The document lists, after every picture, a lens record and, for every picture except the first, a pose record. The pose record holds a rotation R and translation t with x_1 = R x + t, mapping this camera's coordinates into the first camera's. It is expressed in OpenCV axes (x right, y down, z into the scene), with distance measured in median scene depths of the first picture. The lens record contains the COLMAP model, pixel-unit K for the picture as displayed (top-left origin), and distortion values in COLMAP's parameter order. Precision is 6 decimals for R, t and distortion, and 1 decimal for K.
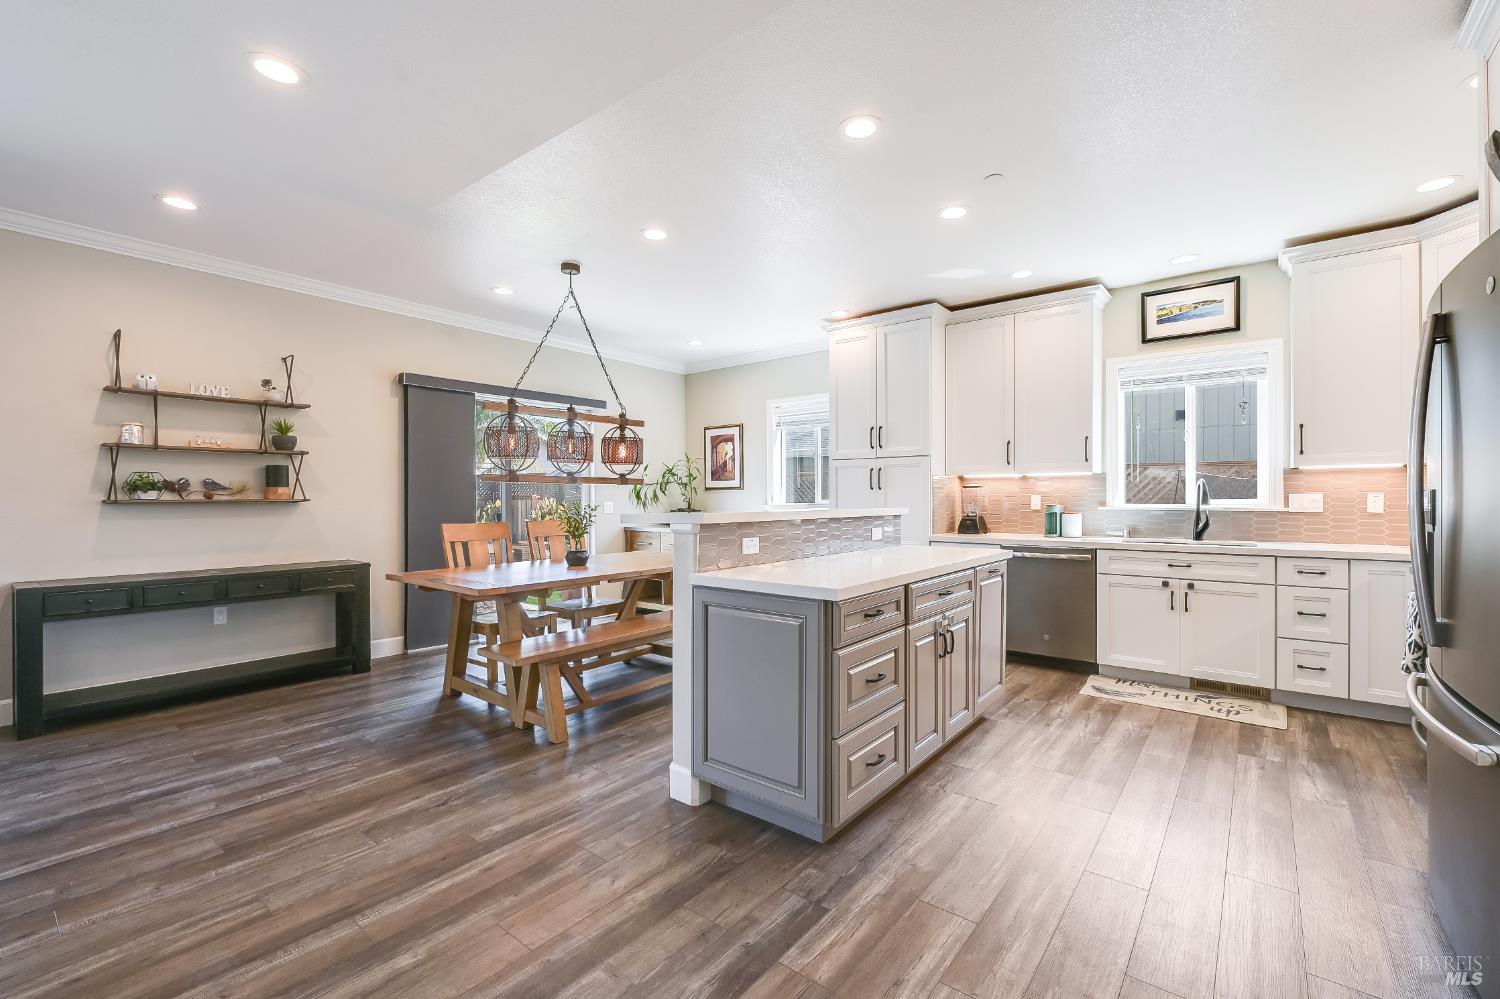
lens RADIAL K [[638.2, 0, 750.0], [0, 638.2, 499.5], [0, 0, 1]] dist [-0.001277, -0.000183]
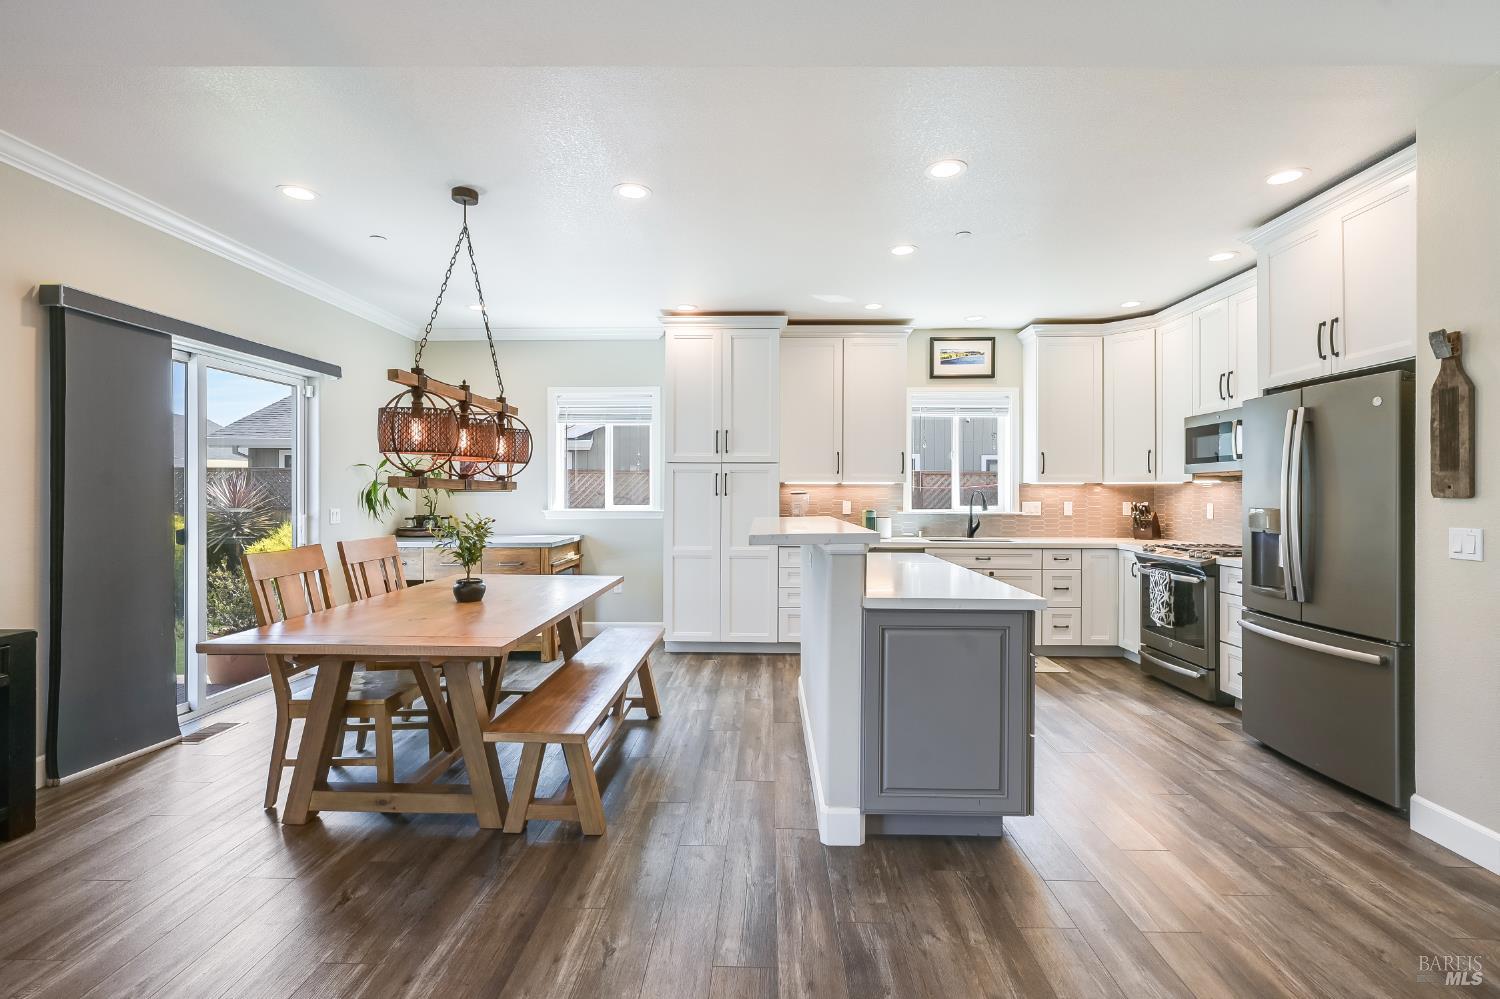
lens RADIAL K [[682.1, 0, 755.0], [0, 682.1, 493.8], [0, 0, 1]] dist [0.001003, -0.000010]
pose [[0.796659, 0.005085, 0.604408, -0.461547], [-0.005122, 0.999986, -0.001662, -0.019595], [-0.604407, -0.001771, 0.796673, 0.164965]]
